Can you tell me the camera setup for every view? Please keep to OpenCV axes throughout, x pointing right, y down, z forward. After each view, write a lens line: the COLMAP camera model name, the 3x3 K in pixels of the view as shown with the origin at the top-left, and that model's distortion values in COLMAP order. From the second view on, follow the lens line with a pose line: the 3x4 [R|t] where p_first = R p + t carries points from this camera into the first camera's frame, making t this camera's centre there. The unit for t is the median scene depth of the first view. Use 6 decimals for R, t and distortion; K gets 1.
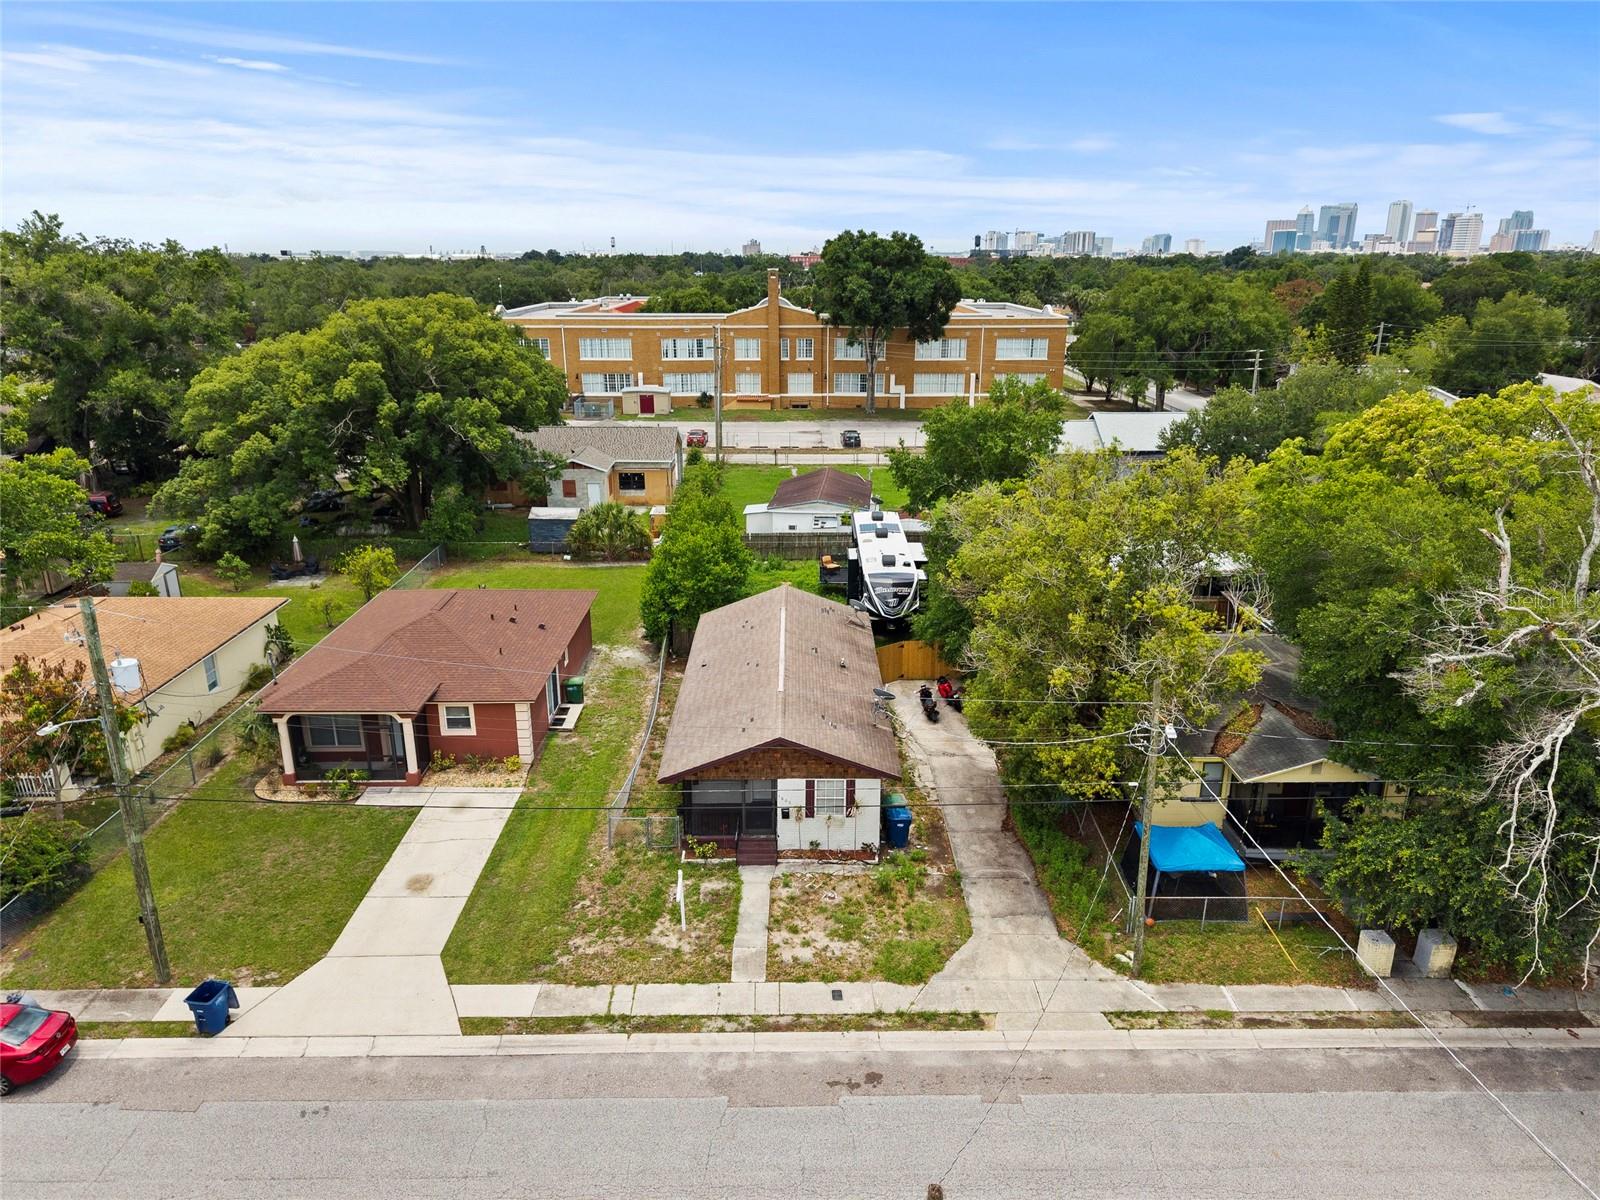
lens RADIAL K [[1066.2, 0, 804.5], [0, 1066.2, 604.3], [0, 0, 1]] dist [0.045766, -0.054773]
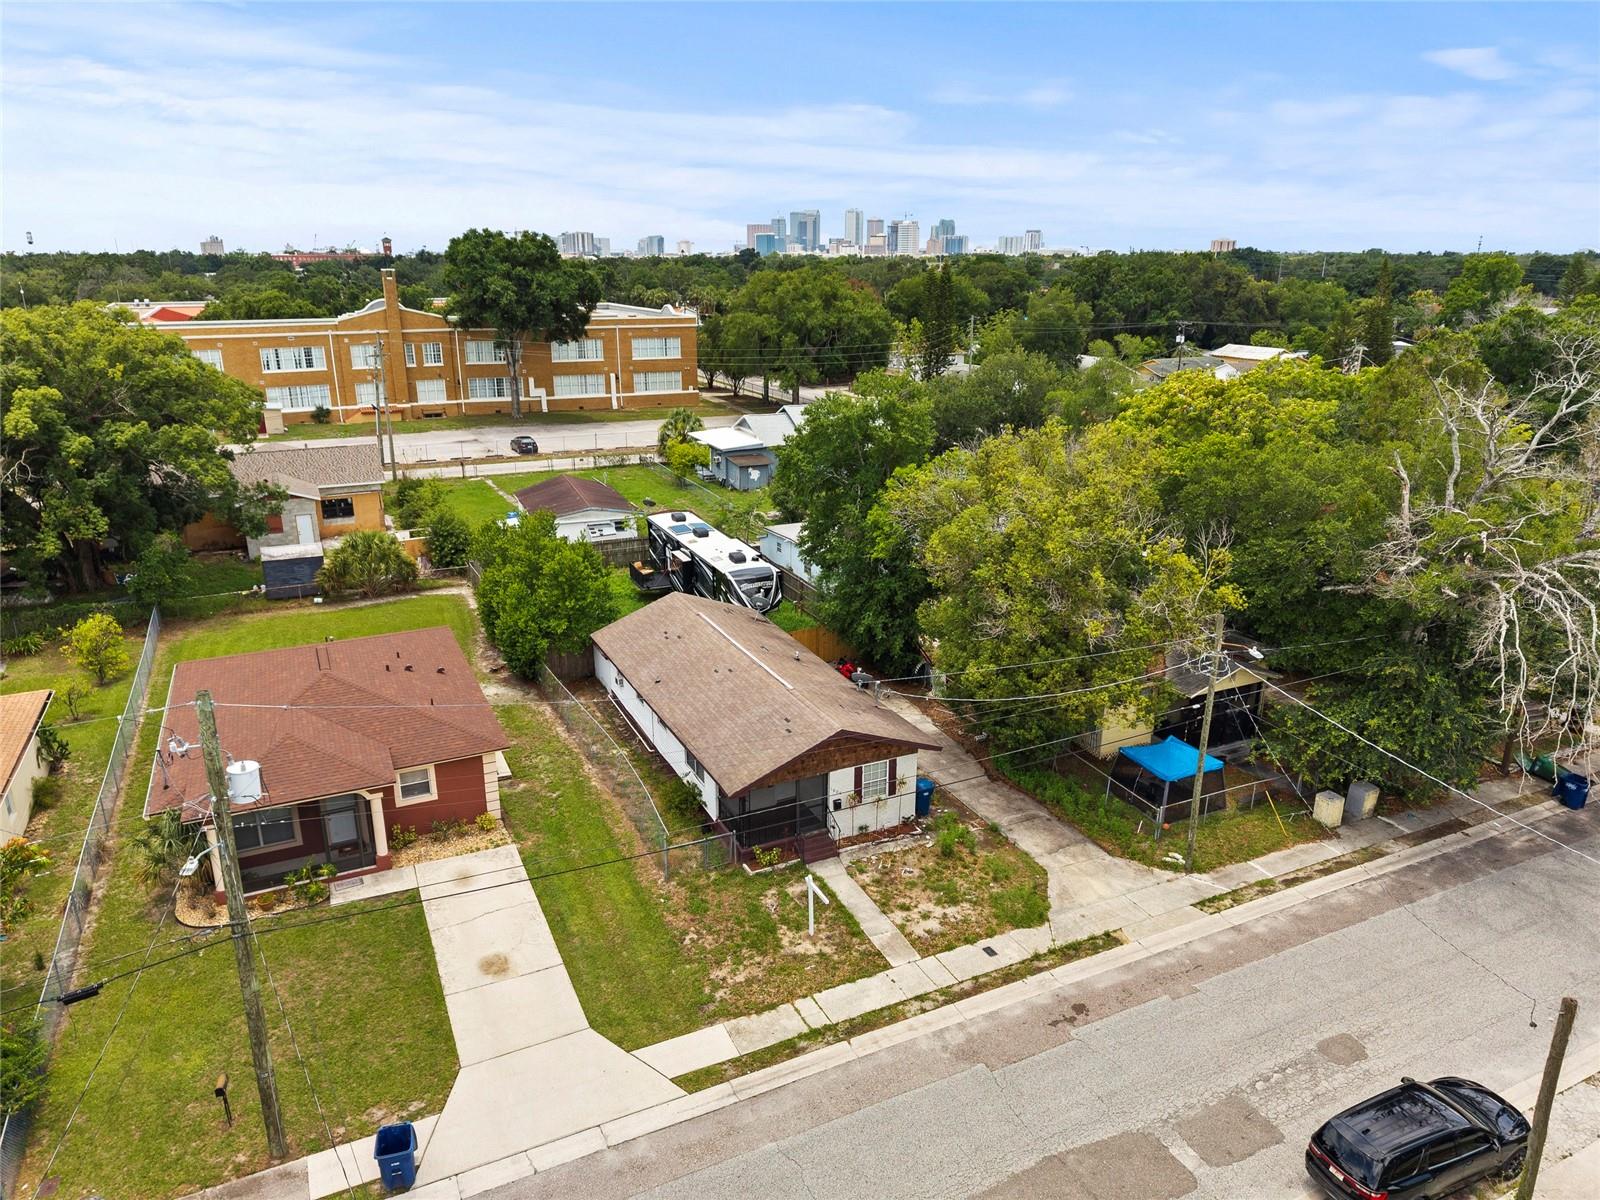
lens RADIAL K [[1066.2, 0, 804.5], [0, 1066.2, 604.3], [0, 0, 1]] dist [0.045766, -0.054773]
pose [[0.904615, -0.130845, 0.405649, -0.457234], [0.130841, 0.991011, 0.027878, -0.027315], [-0.405650, 0.027857, 0.913604, 0.080311]]
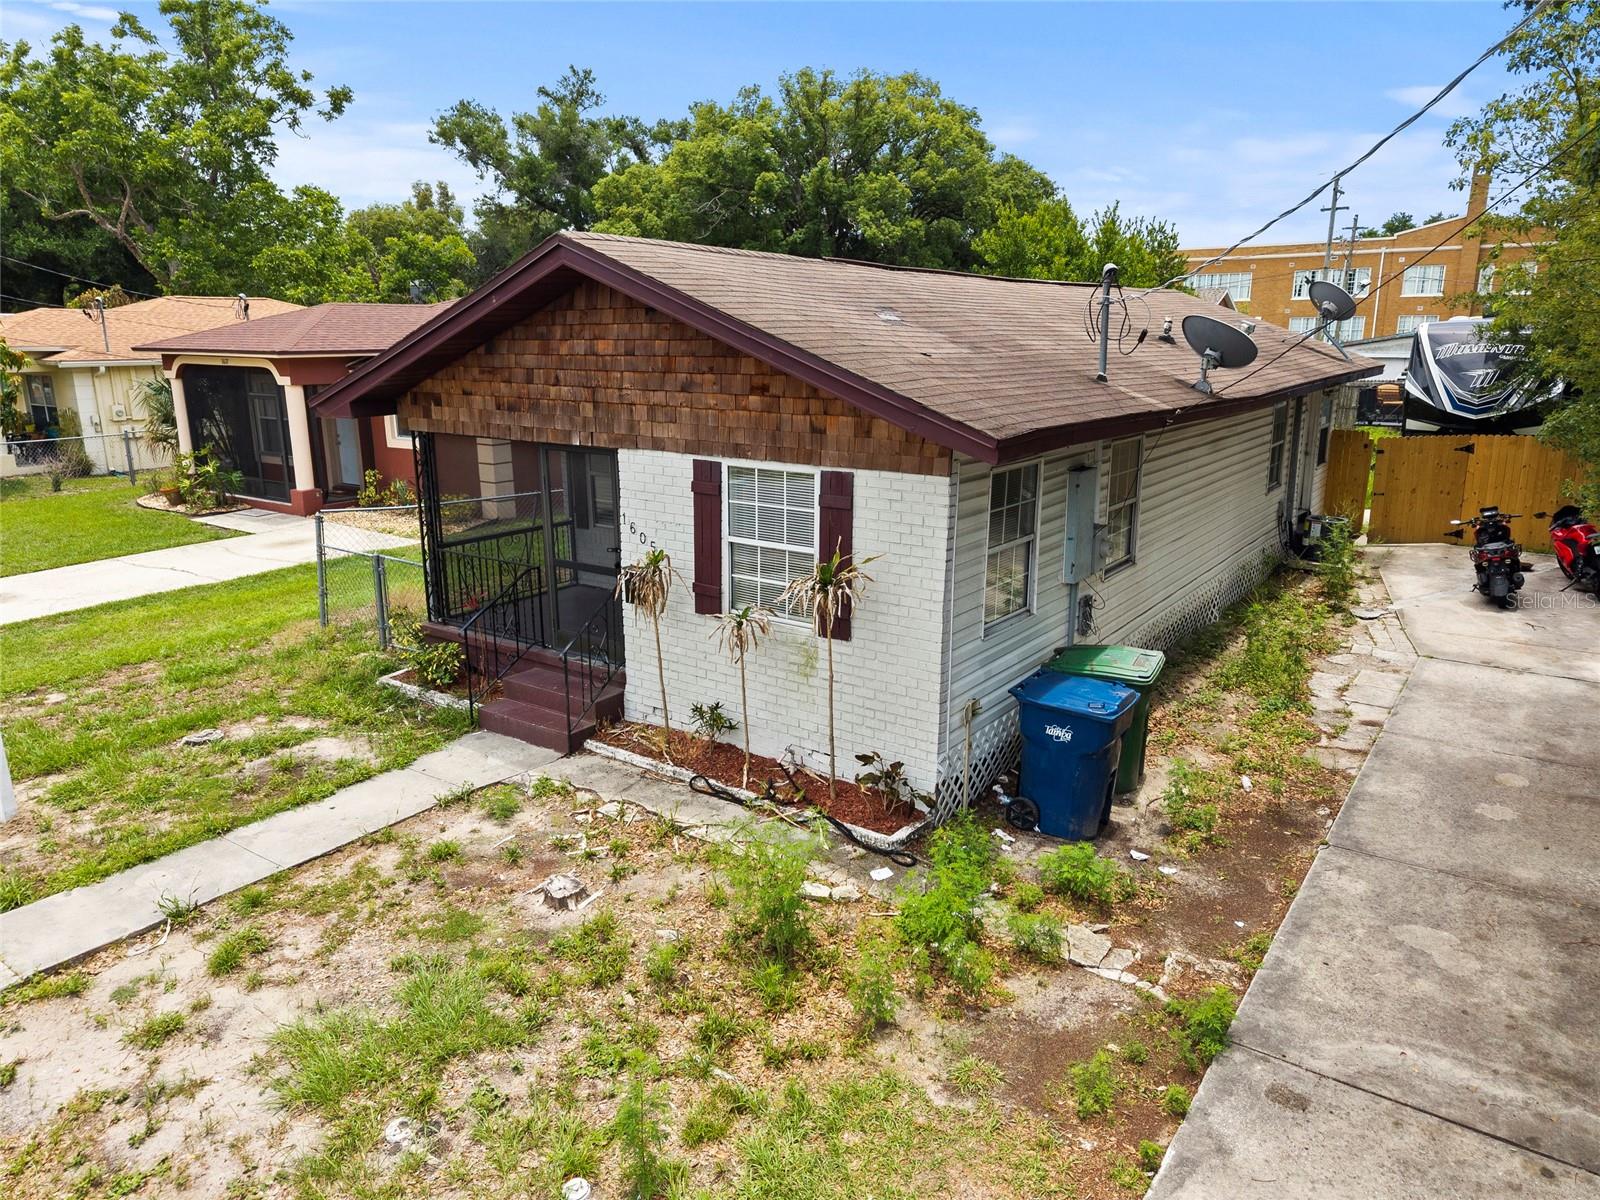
lens RADIAL K [[1066.2, 0, 804.5], [0, 1066.2, 604.3], [0, 0, 1]] dist [0.045766, -0.054773]
pose [[0.812982, 0.144462, -0.564084, 0.183472], [-0.181180, 0.983406, -0.009274, 0.206377], [0.553384, 0.109740, 0.825665, 0.836970]]
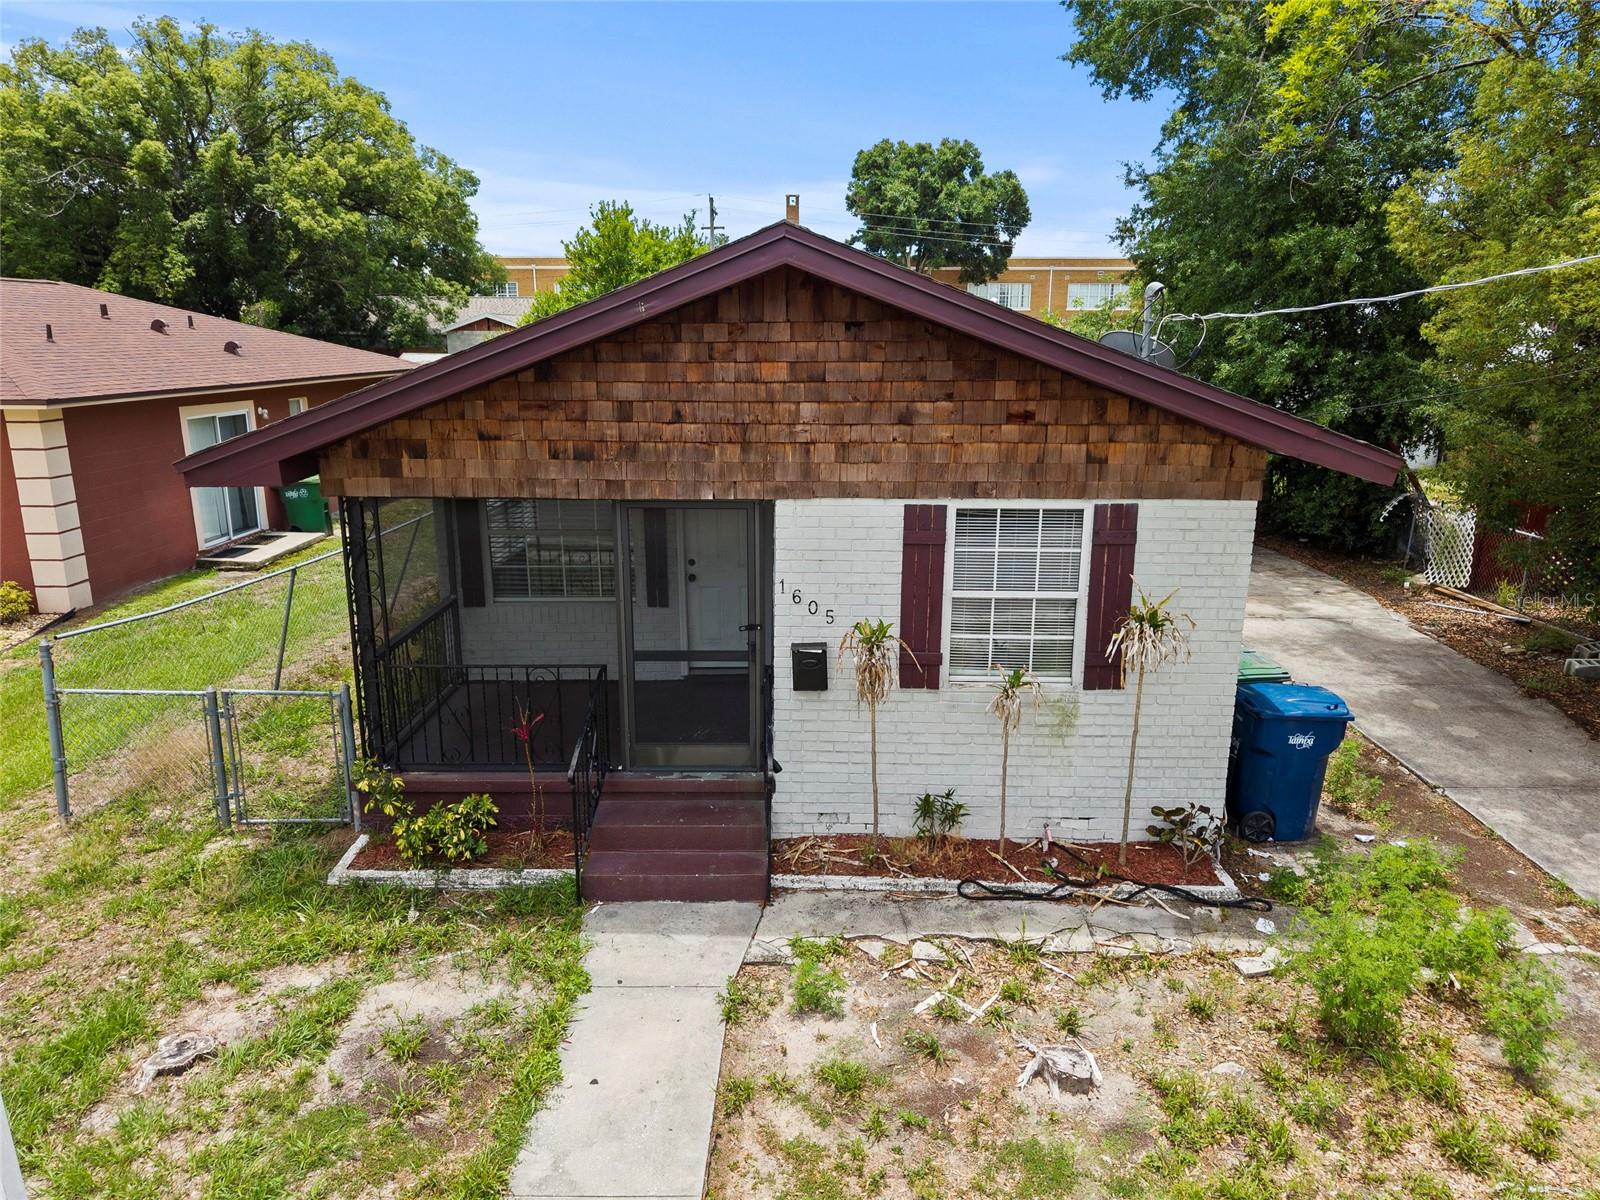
lens RADIAL K [[1076.3, 0, 805.1], [0, 1076.3, 597.4], [0, 0, 1]] dist [0.020188, -0.019419]
pose [[0.999840, 0.007411, -0.016296, -0.016276], [-0.008656, 0.996937, -0.077730, 0.209822], [0.015670, 0.077858, 0.996841, 0.817980]]
